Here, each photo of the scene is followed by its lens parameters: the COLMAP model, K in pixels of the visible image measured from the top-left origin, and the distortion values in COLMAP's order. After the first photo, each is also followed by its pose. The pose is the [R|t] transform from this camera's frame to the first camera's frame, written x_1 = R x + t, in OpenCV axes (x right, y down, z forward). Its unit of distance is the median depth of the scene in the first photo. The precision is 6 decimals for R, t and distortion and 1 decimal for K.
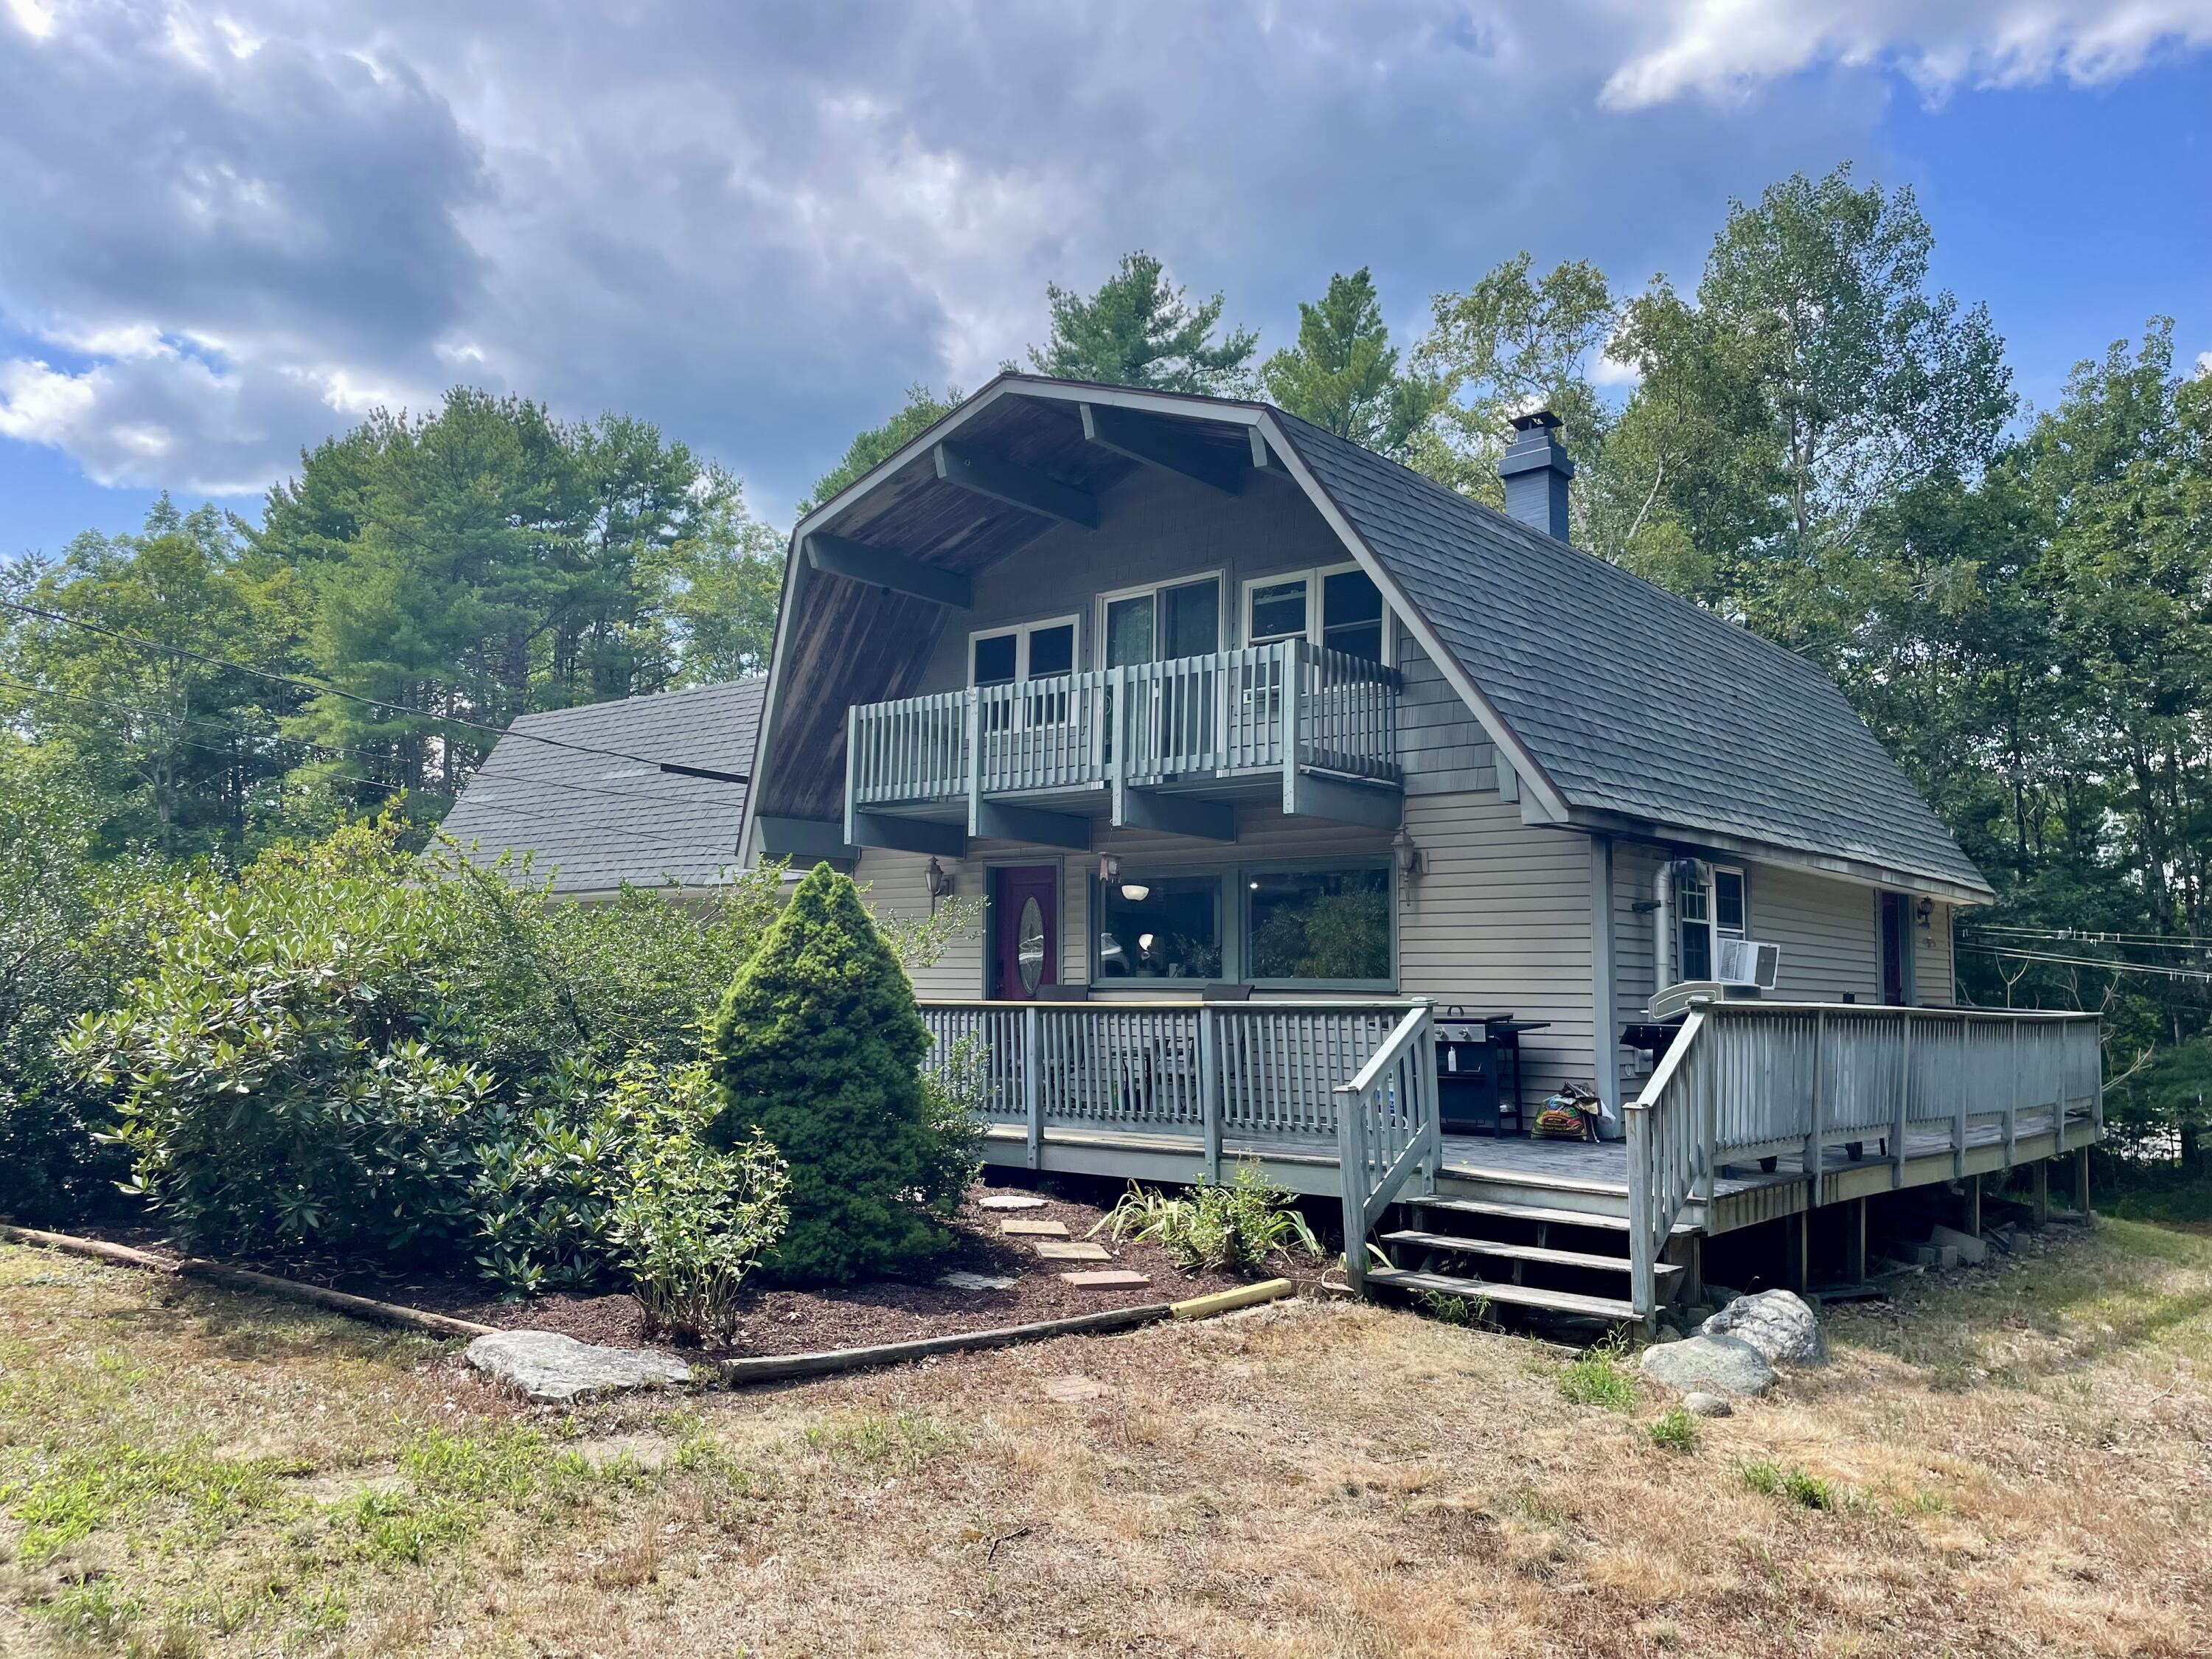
lens RADIAL K [[1675.8, 0, 1109.5], [0, 1675.8, 819.5], [0, 0, 1]] dist [0.111328, -0.140631]
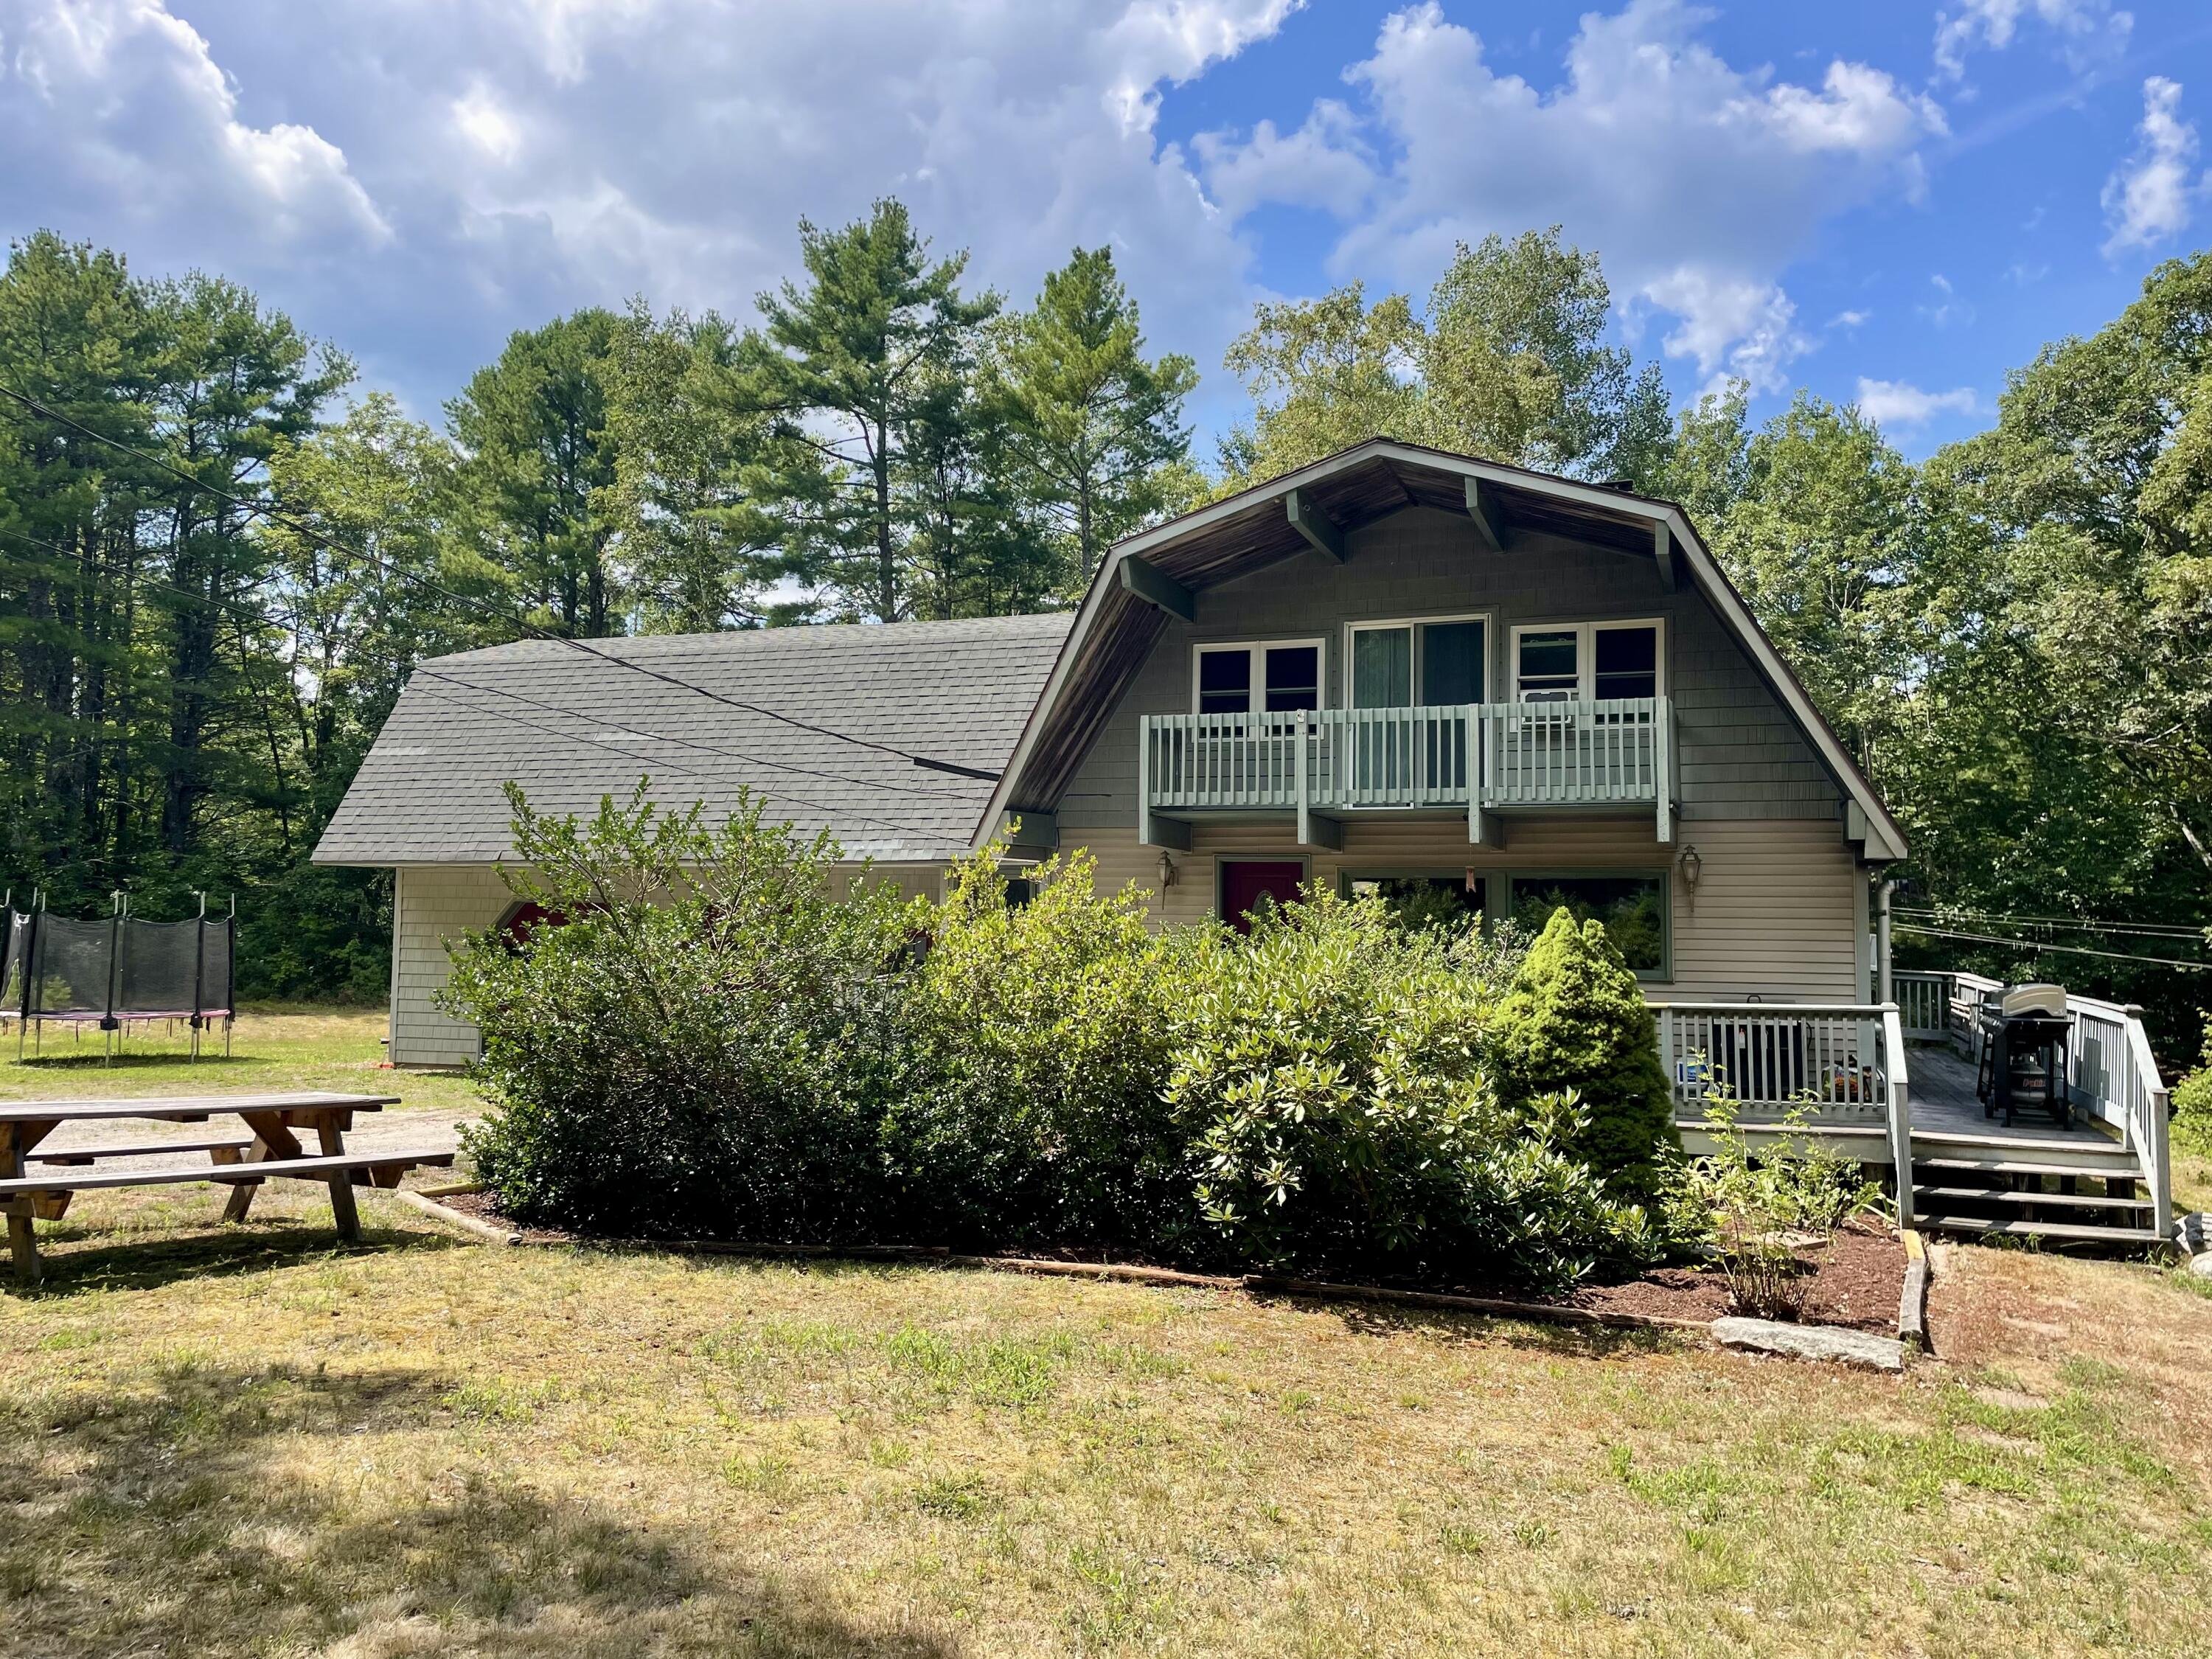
lens RADIAL K [[1649.8, 0, 1106.0], [0, 1649.8, 829.5], [0, 0, 1]] dist [0.106809, -0.117441]
pose [[0.939607, 0.010919, 0.342080, -0.530064], [-0.031497, 0.998008, 0.054658, -0.050788], [-0.340802, -0.062131, 0.938080, 0.005070]]
